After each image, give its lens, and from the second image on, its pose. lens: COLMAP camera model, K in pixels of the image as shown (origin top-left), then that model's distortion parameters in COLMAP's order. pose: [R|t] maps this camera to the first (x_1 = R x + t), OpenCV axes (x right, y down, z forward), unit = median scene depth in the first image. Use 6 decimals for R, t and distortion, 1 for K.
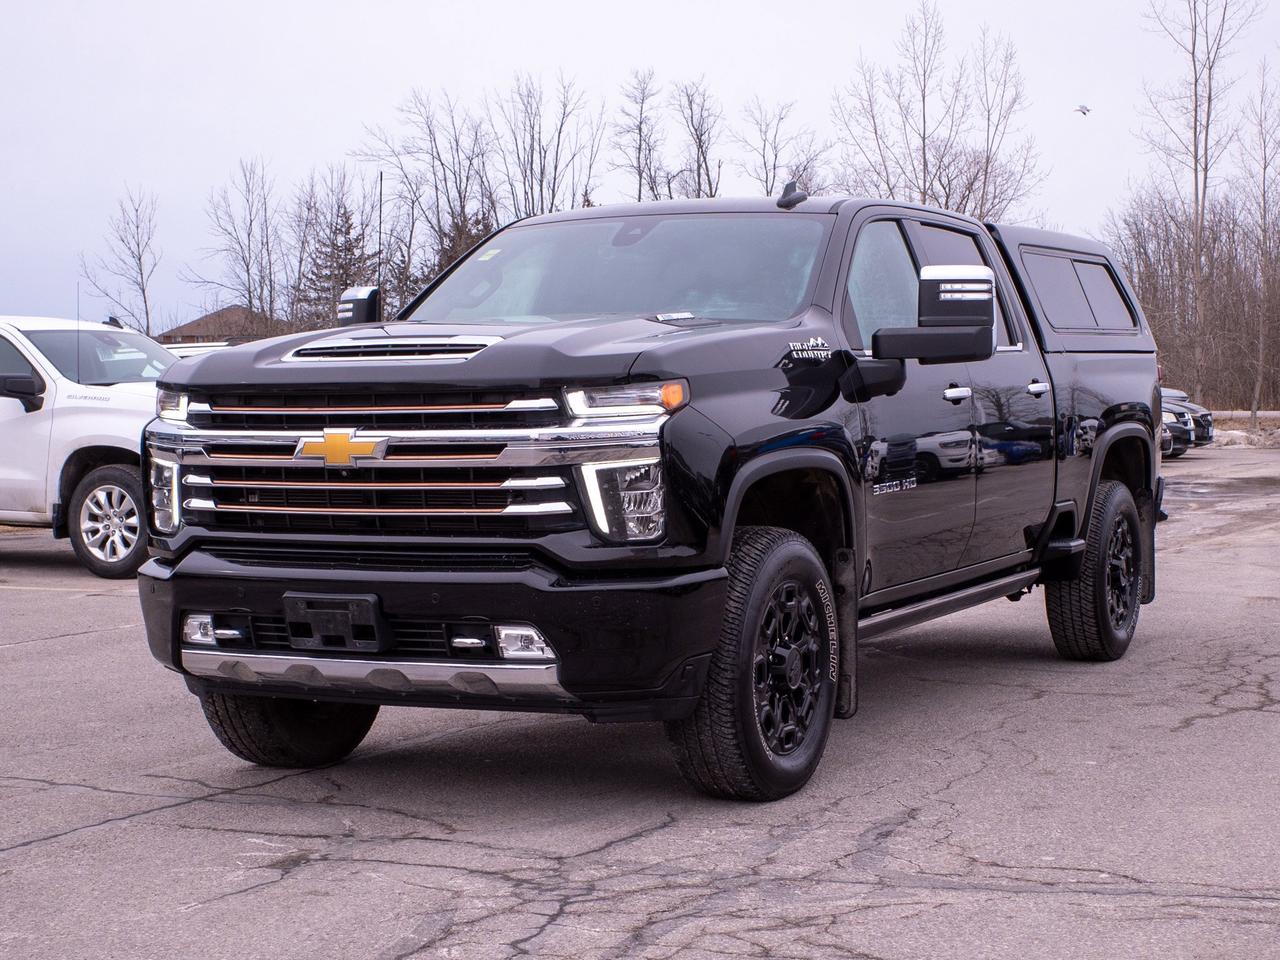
lens RADIAL K [[2297.1, 0, 716.8], [0, 2297.1, 556.3], [0, 0, 1]] dist [-0.035747, -0.105186]
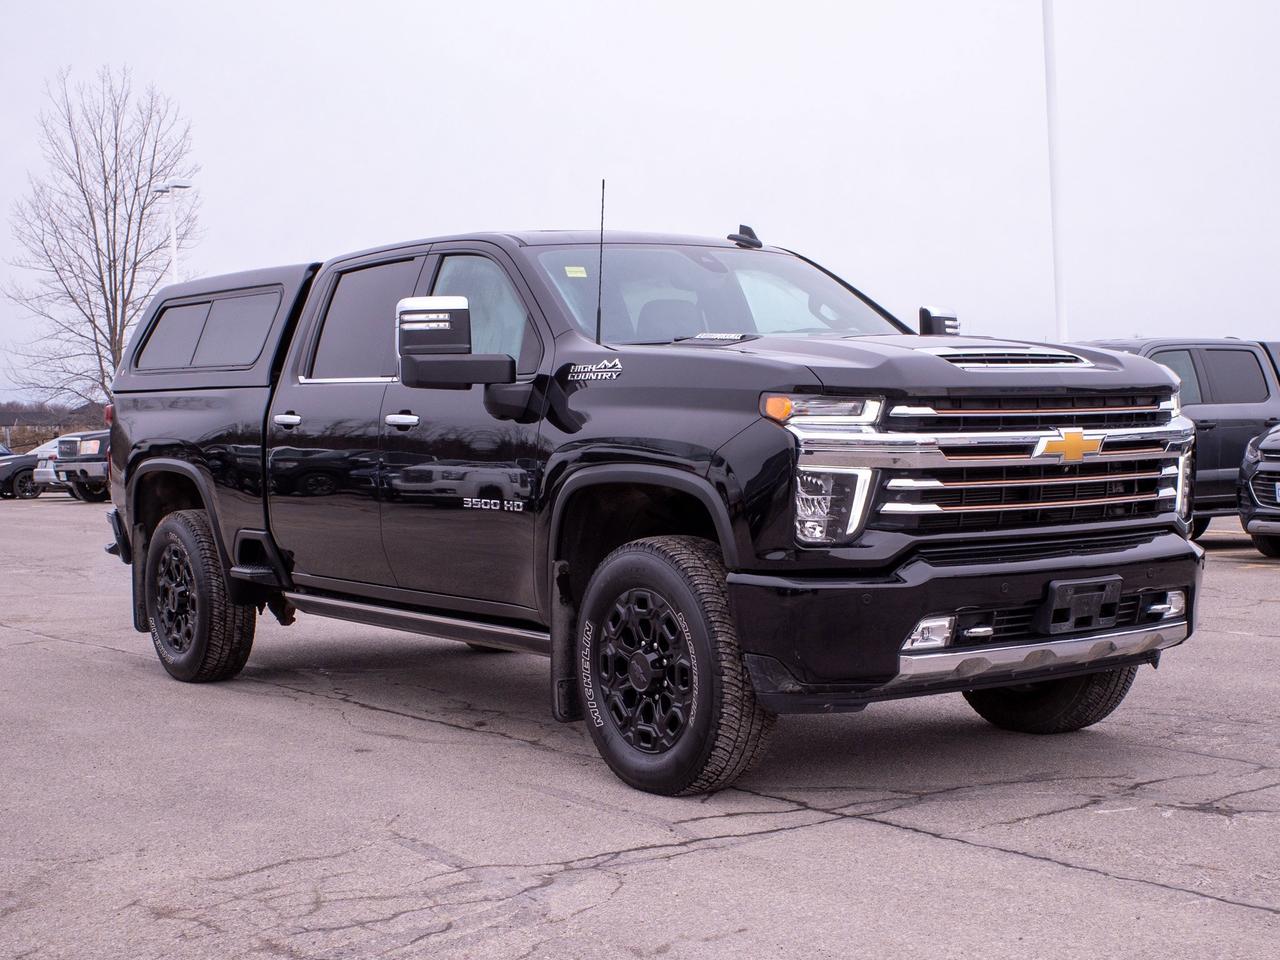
lens RADIAL K [[1982.6, 0, 702.9], [0, 1982.6, 479.2], [0, 0, 1]] dist [-0.072836, -0.016015]
pose [[0.468743, -0.026954, 0.882923, -1.020444], [0.080783, 0.996654, -0.012462, -0.031844], [-0.879633, 0.077166, 0.469352, 0.673309]]
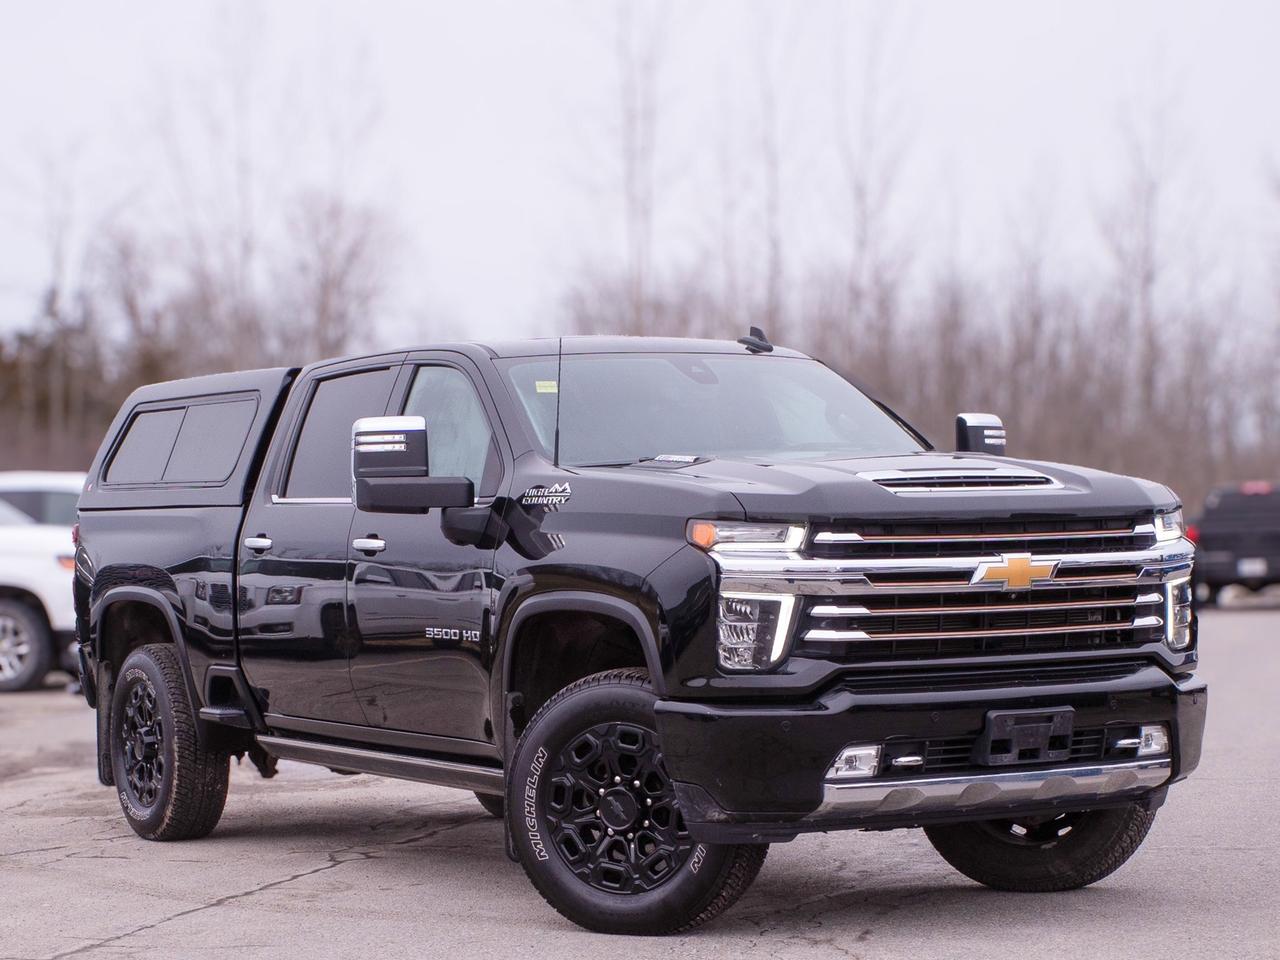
lens RADIAL K [[3163.3, 0, 640.0], [0, 3163.3, 480.0], [0, 0, 1]] dist [-0.096149, 0.024315]
pose [[0.578897, 0.010315, 0.815335, -1.375411], [0.077478, 0.994700, -0.067594, -0.004041], [-0.811711, 0.102300, 0.575030, 0.280830]]
